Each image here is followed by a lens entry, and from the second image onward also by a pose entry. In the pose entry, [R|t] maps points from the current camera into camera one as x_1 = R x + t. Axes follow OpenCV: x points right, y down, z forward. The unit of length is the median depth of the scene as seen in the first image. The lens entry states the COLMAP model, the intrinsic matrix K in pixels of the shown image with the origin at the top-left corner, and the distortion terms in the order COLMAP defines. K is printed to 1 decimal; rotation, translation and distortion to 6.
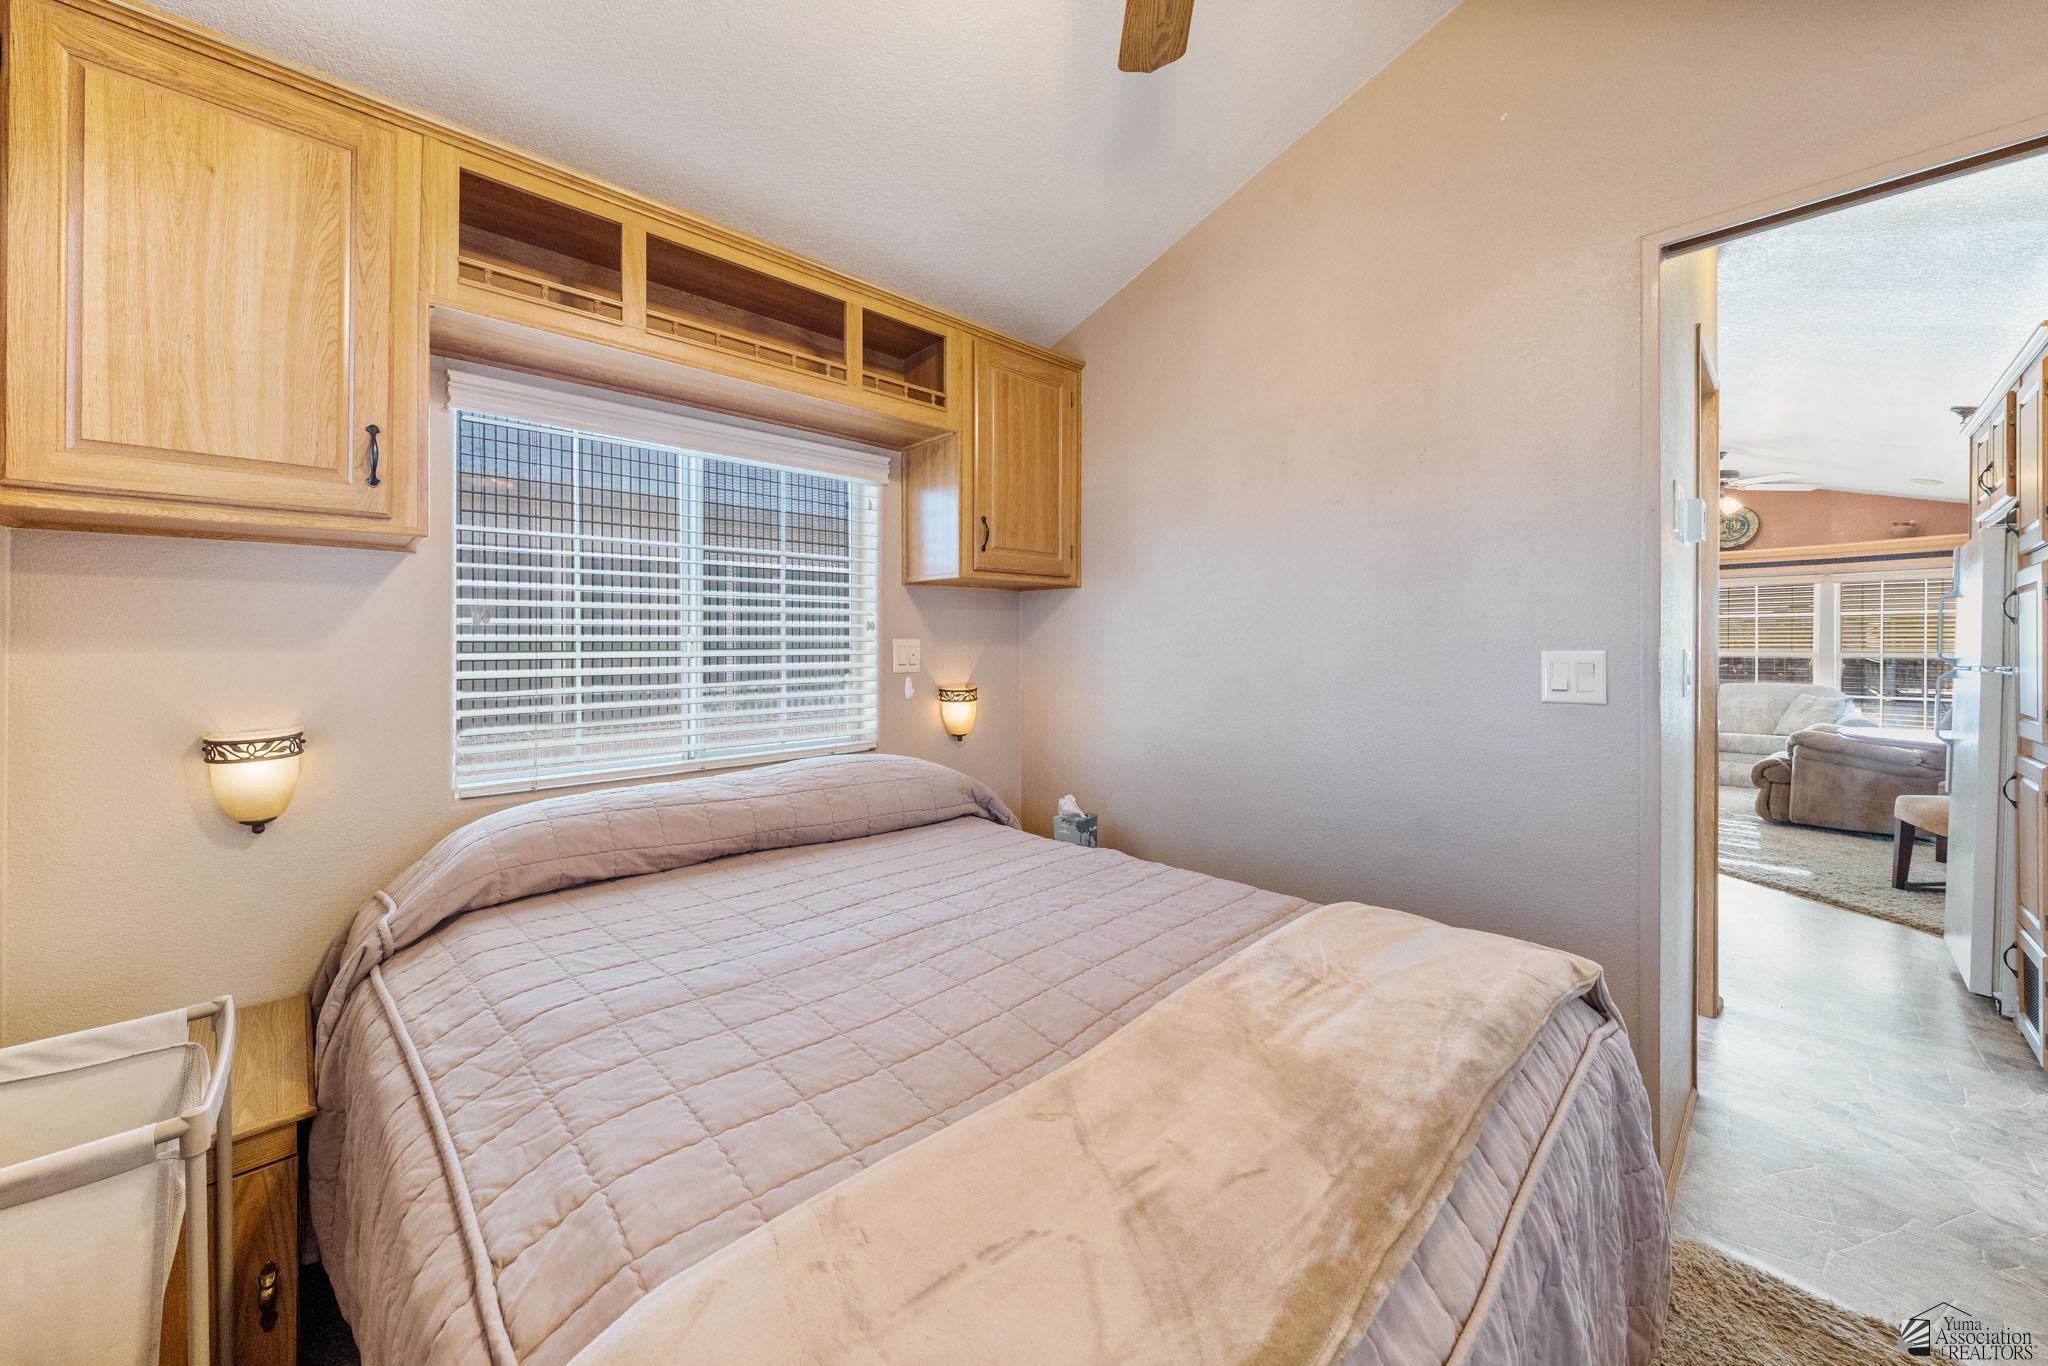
lens RADIAL K [[705.5, 0, 1021.9], [0, 705.5, 636.5], [0, 0, 1]] dist [0.000338, 0.000087]
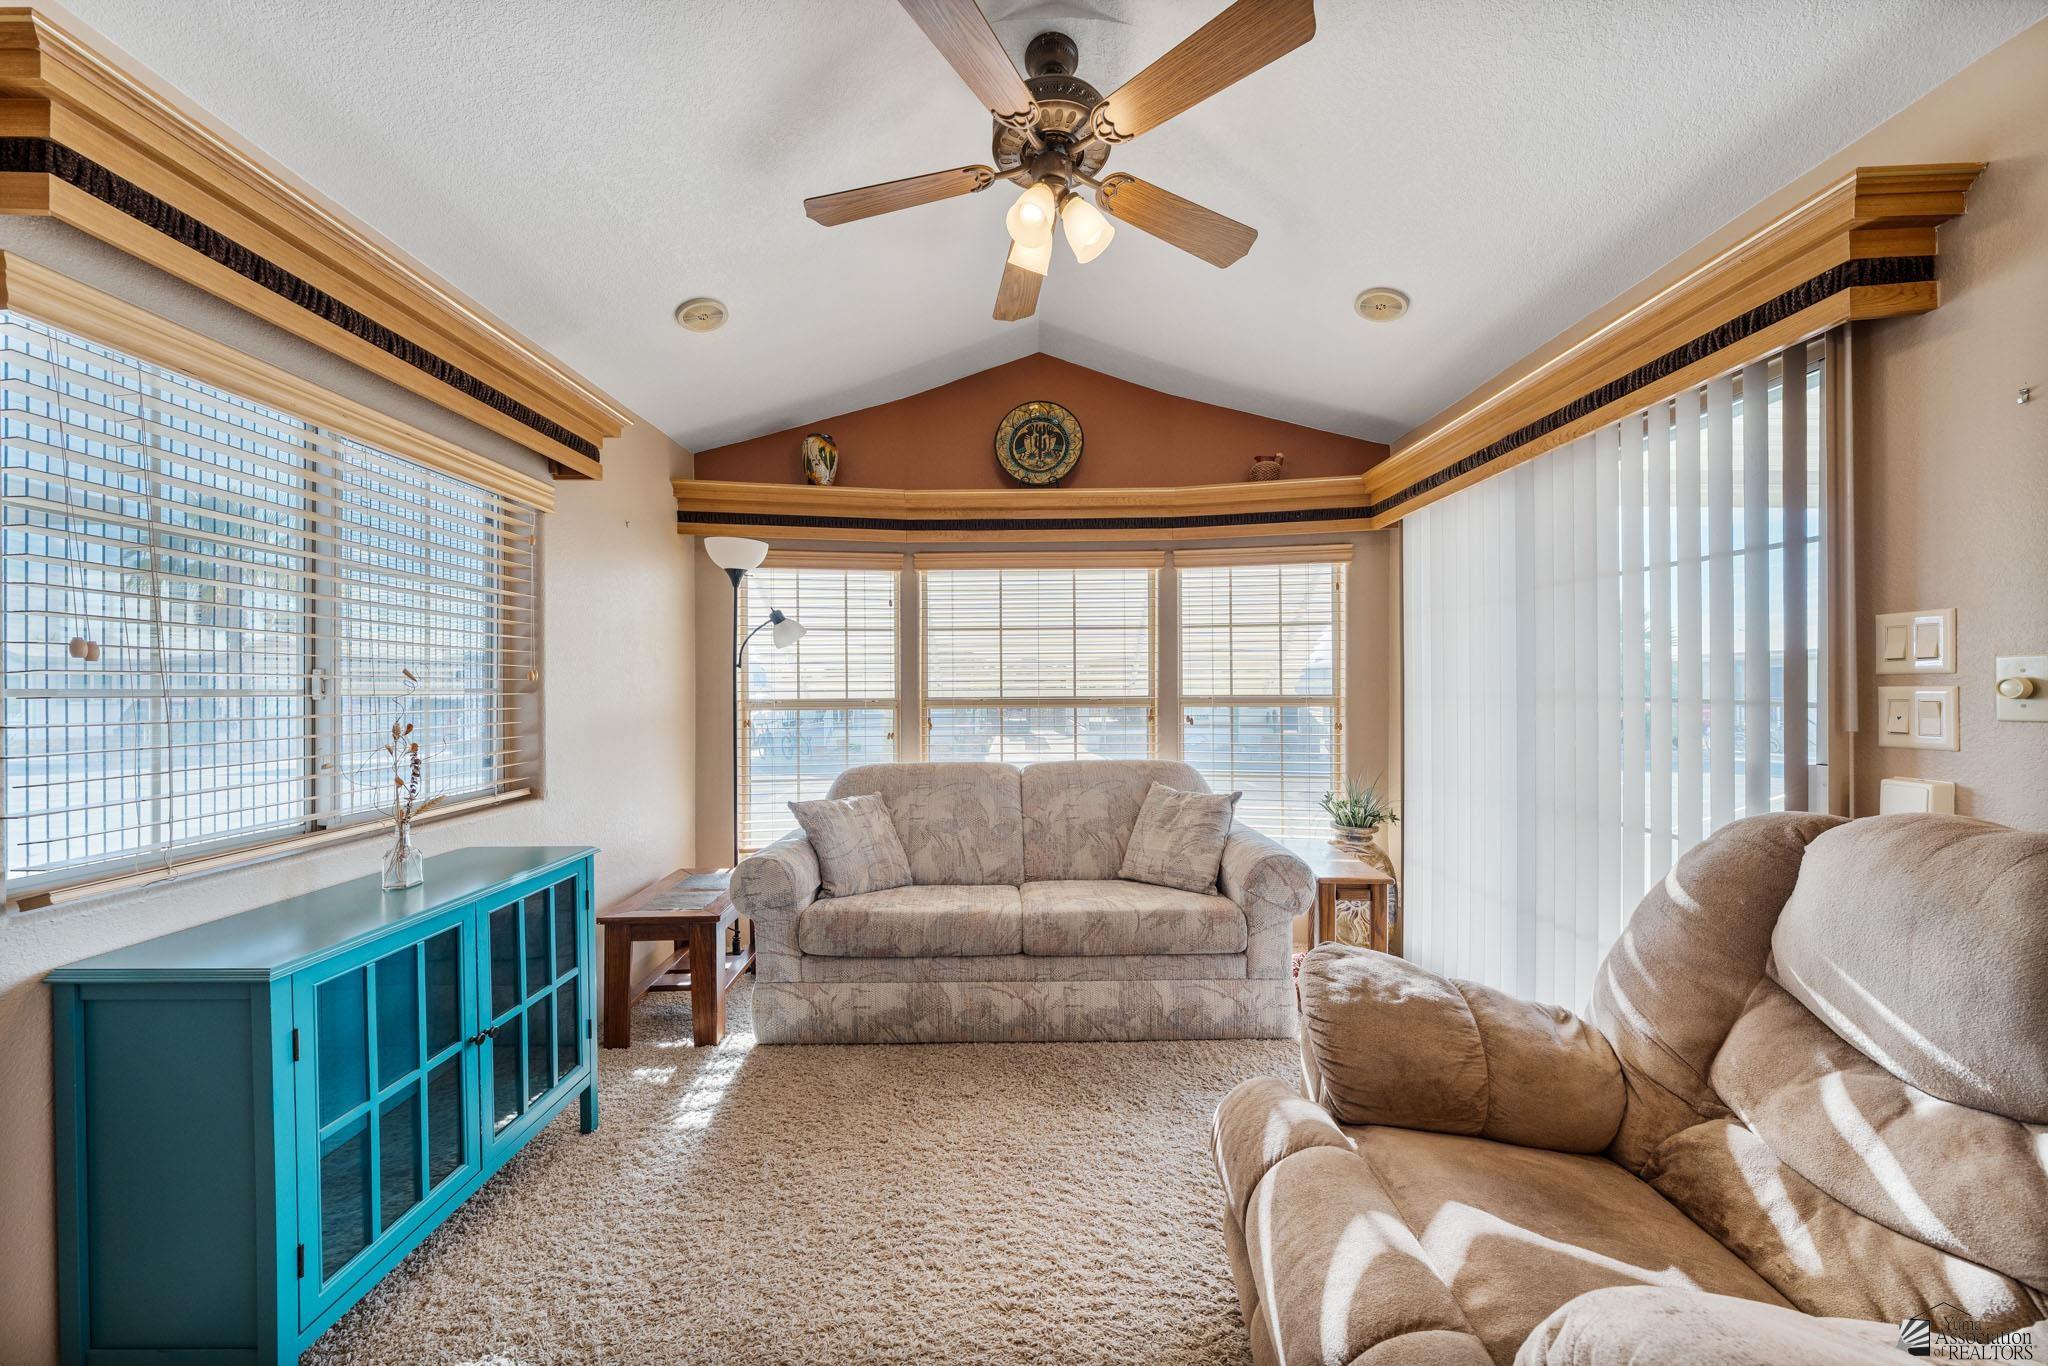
lens RADIAL K [[705.5, 0, 1019.6], [0, 705.5, 682.1], [0, 0, 1]] dist [0.000338, 0.000087]
pose [[0.692387, 0.002564, 0.721522, 0.709406], [0.015181, 0.999721, -0.018120, 0.020576], [-0.721367, 0.023500, 0.692155, 0.748786]]
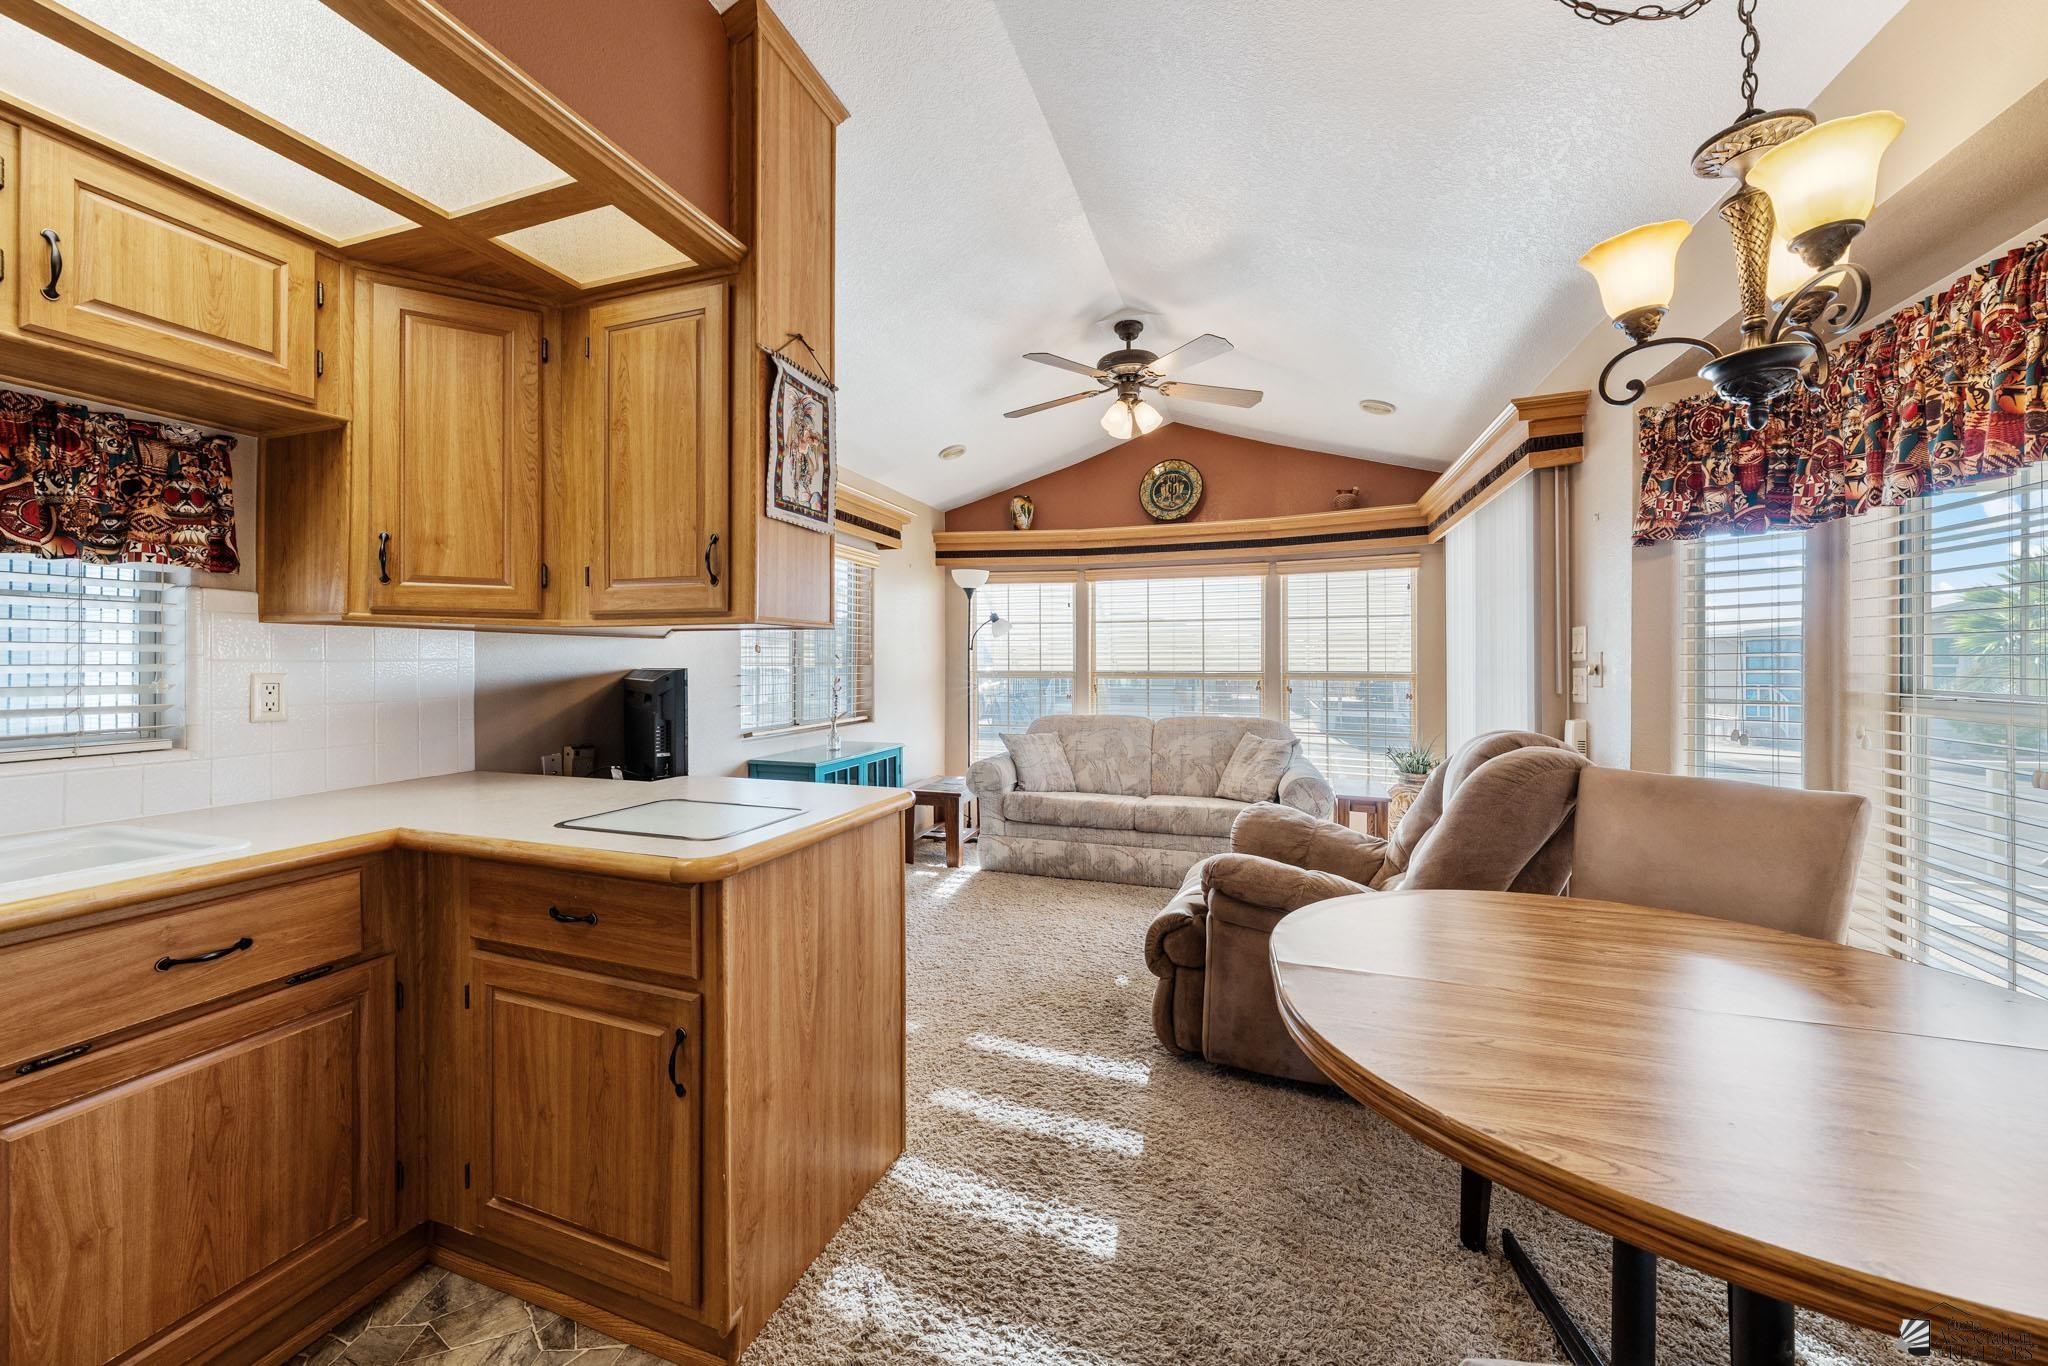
lens RADIAL K [[705.5, 0, 1016.0], [0, 705.5, 670.0], [0, 0, 1]] dist [0.000338, 0.000087]
pose [[0.881590, -0.002275, 0.472011, 0.604108], [0.004188, 0.999987, -0.003004, 0.022963], [-0.471998, 0.004625, 0.881587, 0.519135]]
